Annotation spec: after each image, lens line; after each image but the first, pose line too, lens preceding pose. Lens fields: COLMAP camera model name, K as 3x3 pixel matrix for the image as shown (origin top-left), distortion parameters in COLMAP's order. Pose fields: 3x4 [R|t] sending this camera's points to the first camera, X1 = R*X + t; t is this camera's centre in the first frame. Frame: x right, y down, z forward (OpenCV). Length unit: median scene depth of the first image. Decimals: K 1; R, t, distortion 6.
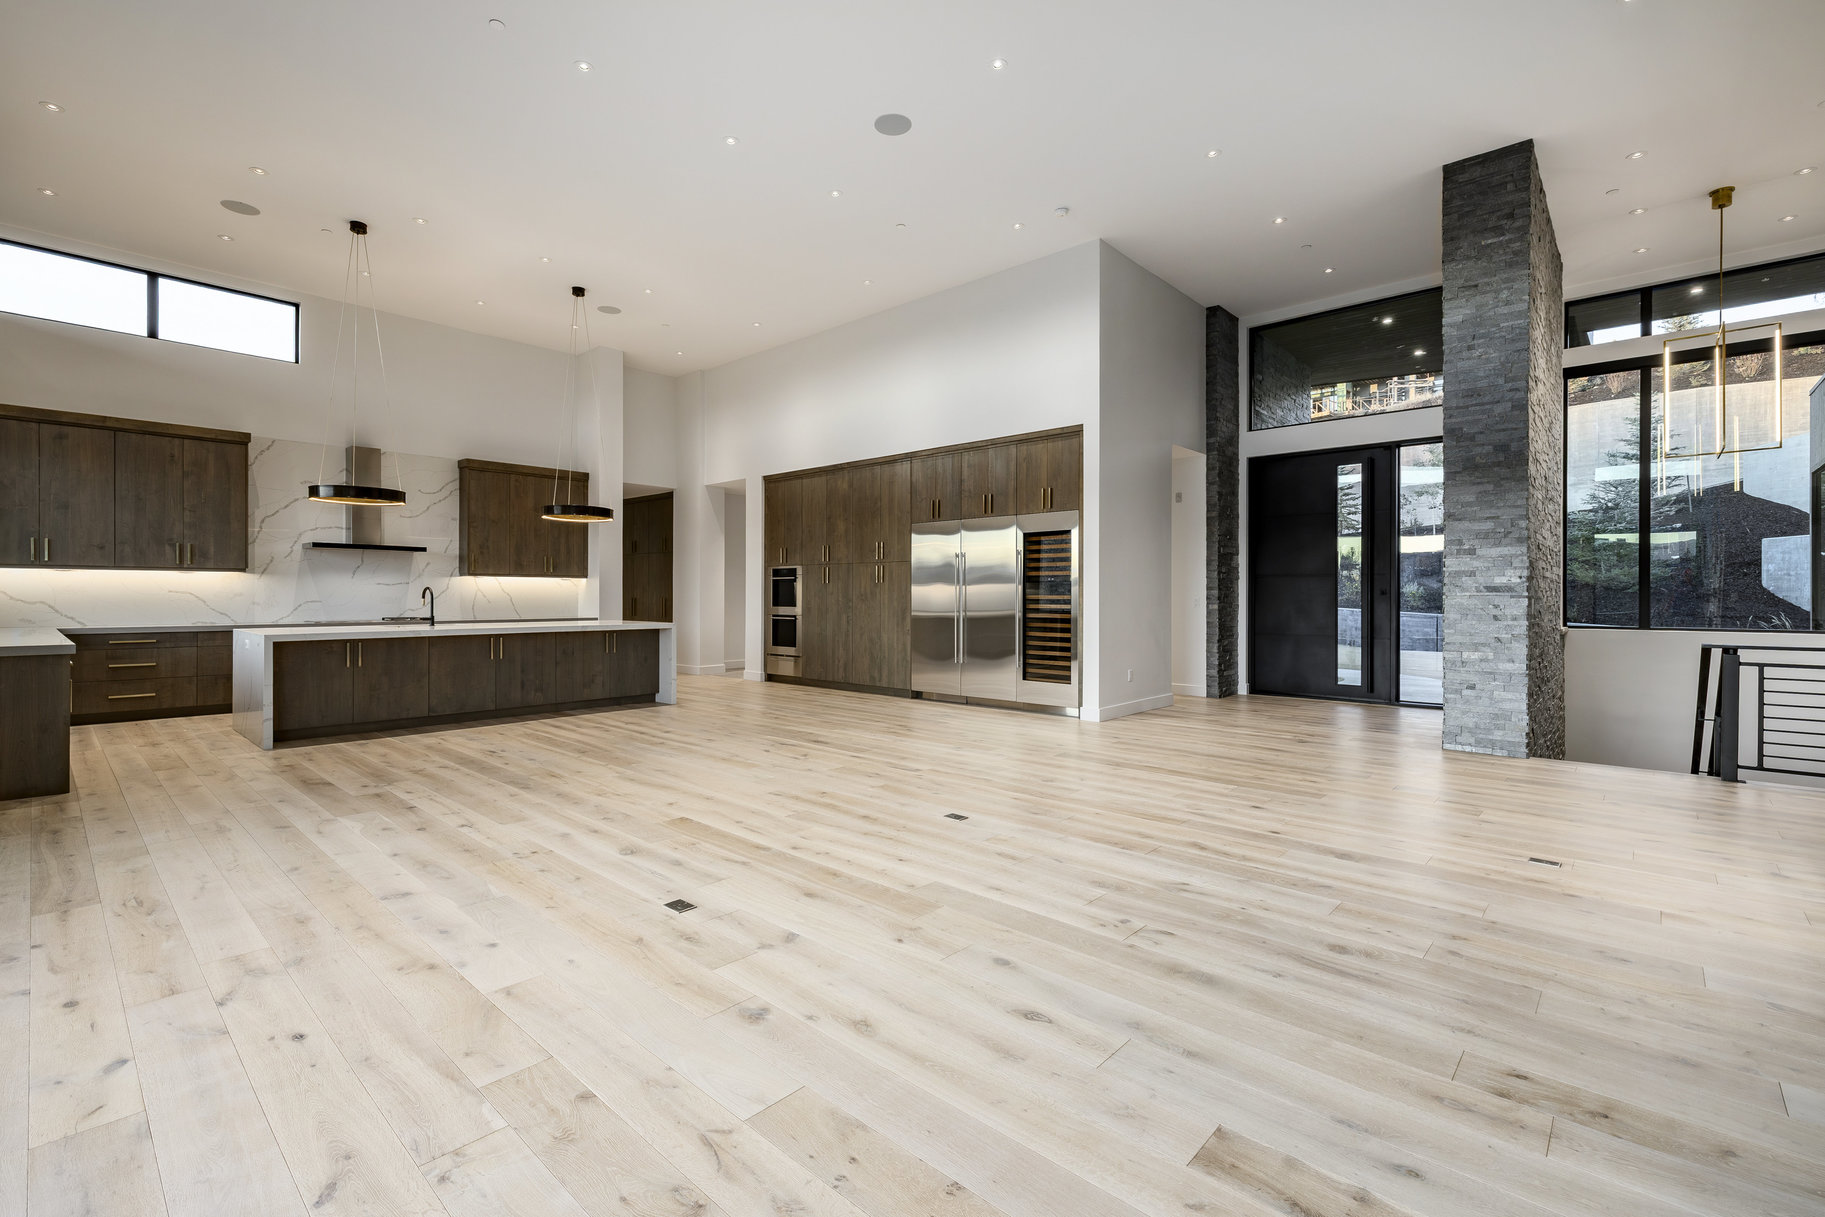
lens RADIAL K [[791.0, 0, 890.4], [0, 791.0, 598.9], [0, 0, 1]] dist [0.006393, -0.000302]
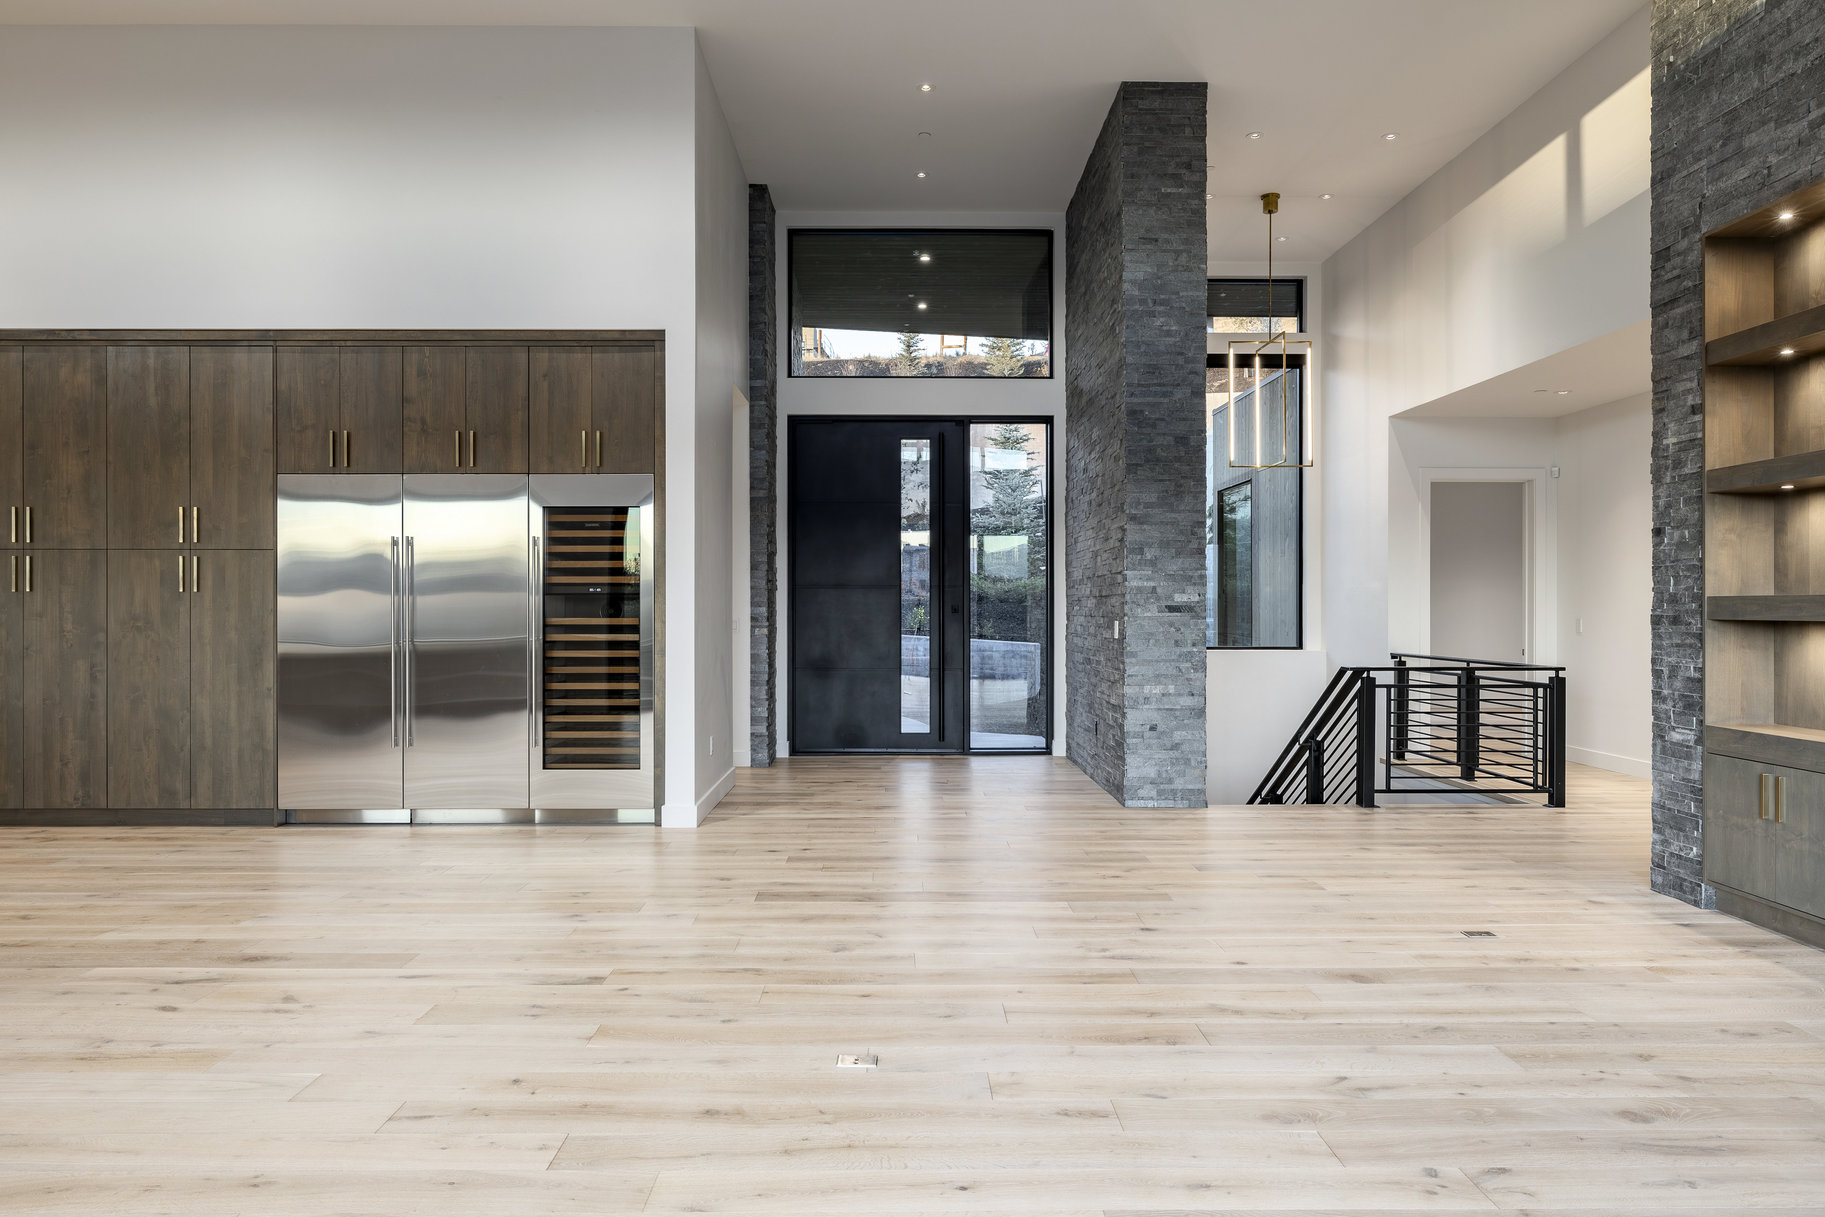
lens RADIAL K [[1175.9, 0, 884.8], [0, 1175.9, 611.1], [0, 0, 1]] dist [-0.000109, 0.000816]
pose [[0.729223, -0.004792, 0.684259, -0.312613], [0.004472, 0.999987, 0.002238, -0.014045], [-0.684261, 0.001428, 0.729236, 0.313632]]
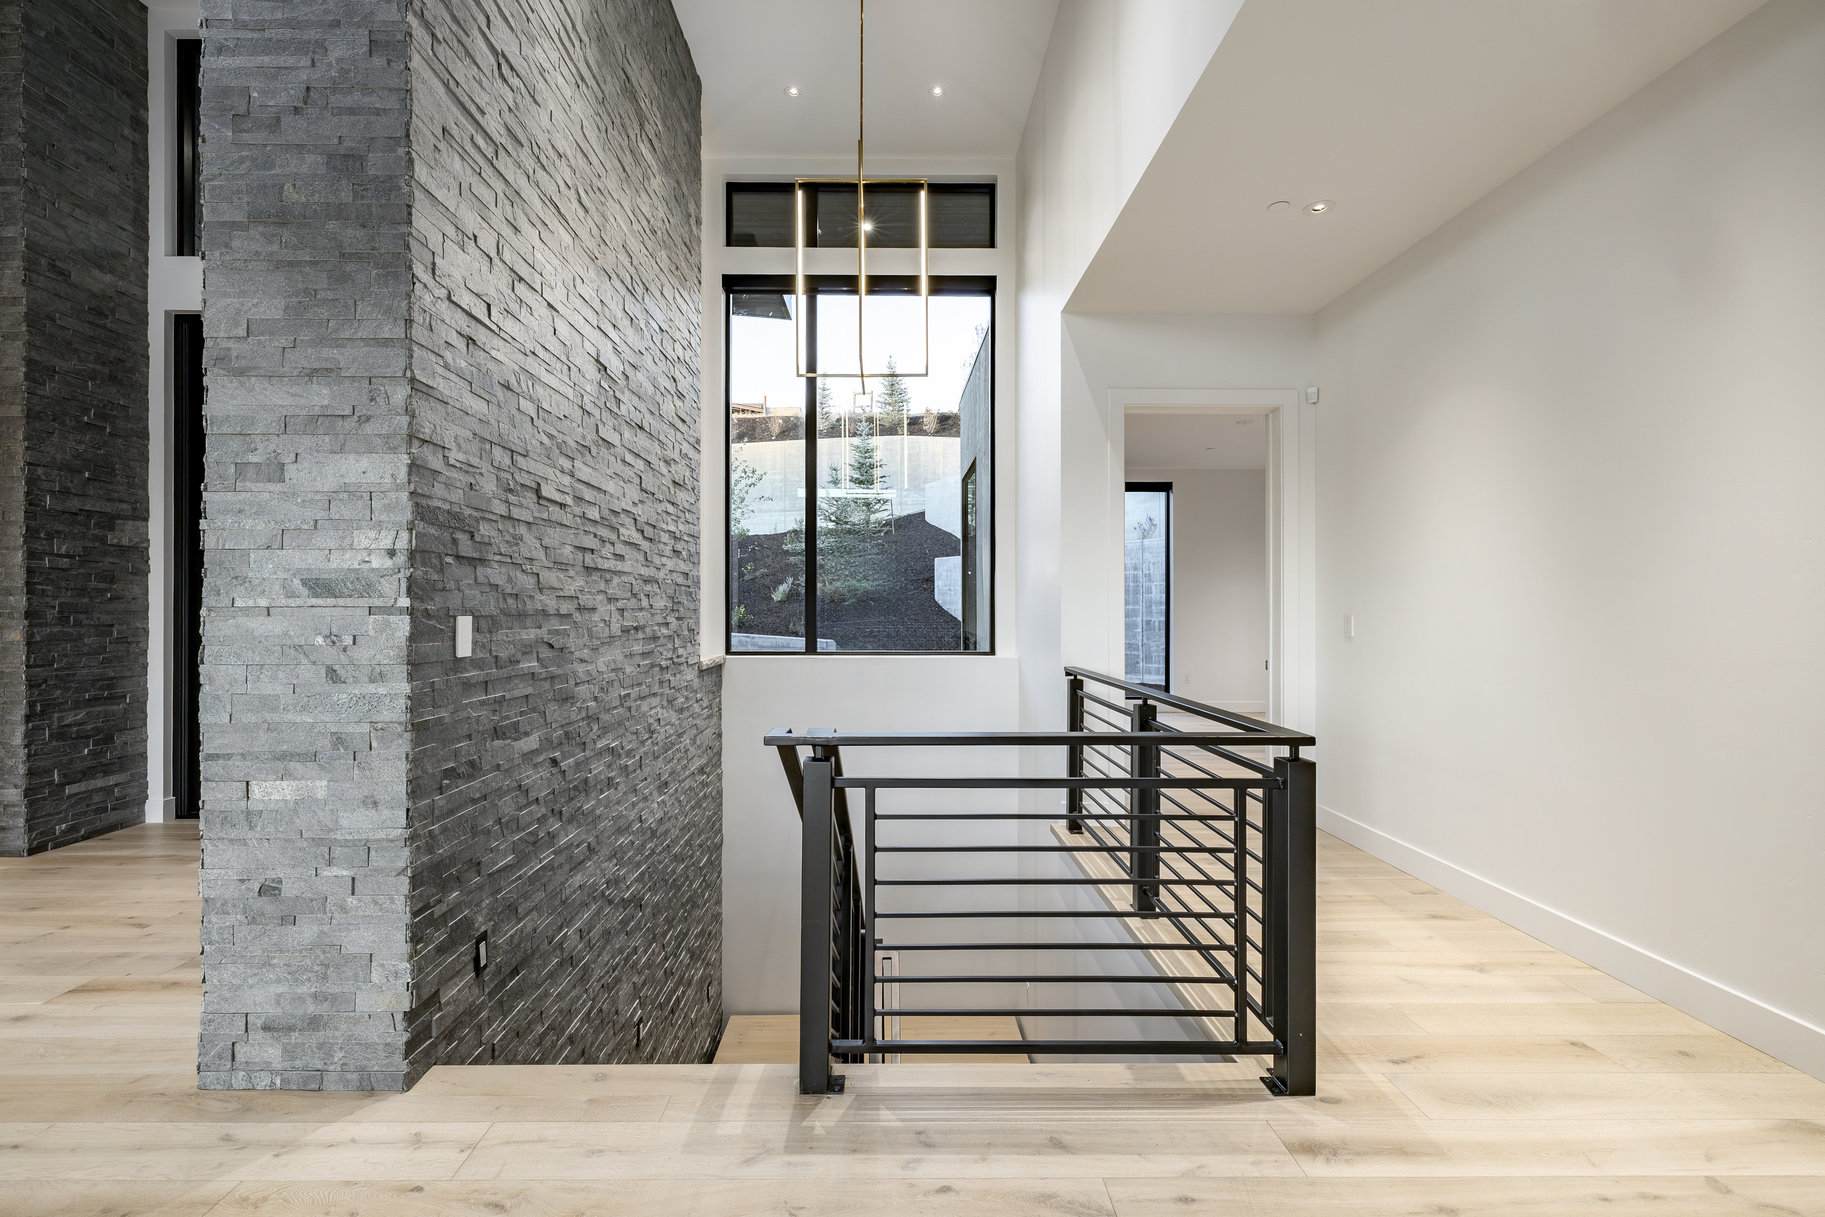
lens RADIAL K [[791.0, 0, 879.4], [0, 791.0, 602.3], [0, 0, 1]] dist [0.006393, -0.000302]
pose [[0.730478, 0.004625, 0.682921, 0.715634], [0.002839, 0.999948, -0.009809, -0.002392], [-0.682931, 0.009104, 0.730426, 0.613475]]
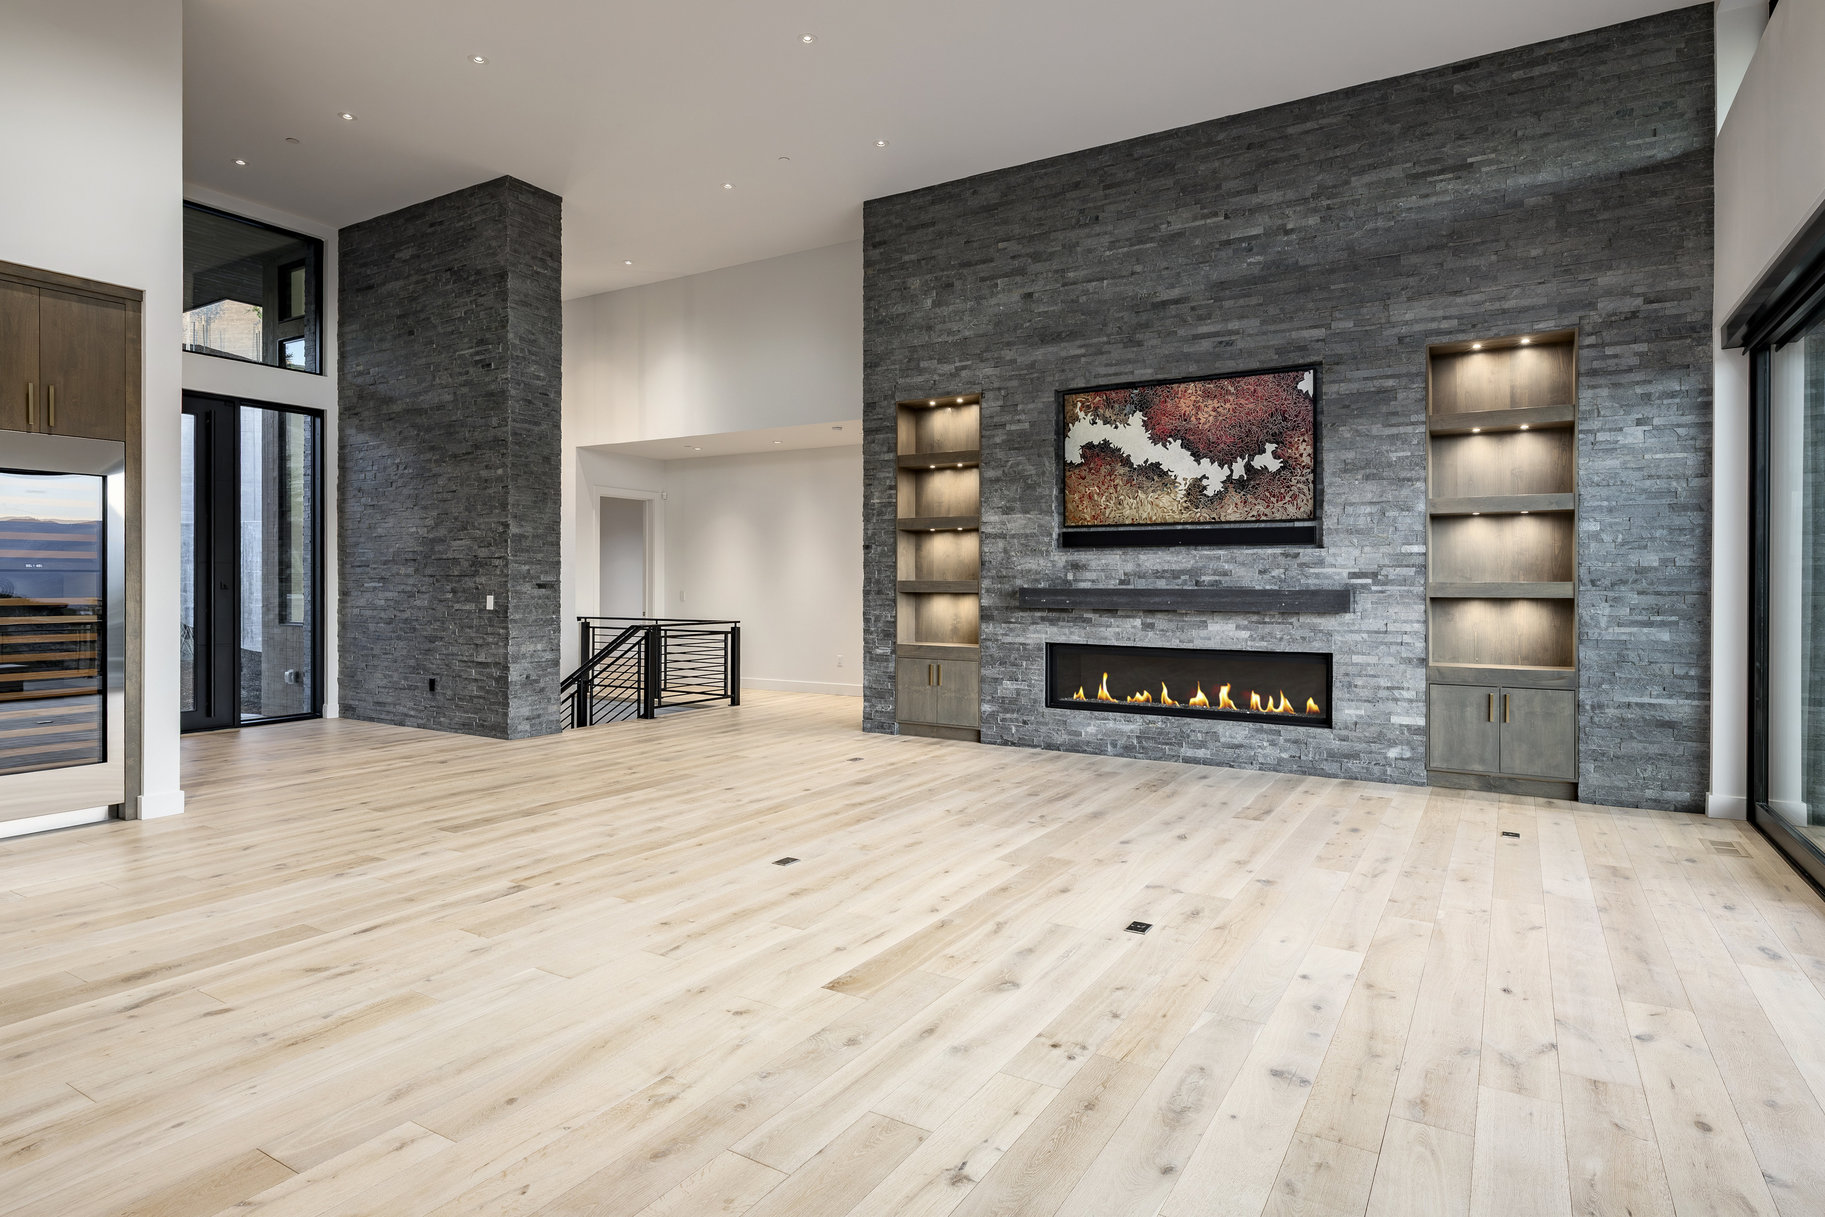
lens RADIAL K [[1006.7, 0, 925.3], [0, 1006.7, 589.8], [0, 0, 1]] dist [-0.001915, 0.000150]
pose [[-0.216280, -0.009650, 0.976284, -0.739112], [0.000612, 0.999950, 0.010020, -0.021173], [-0.976331, 0.002765, -0.216264, 0.796348]]
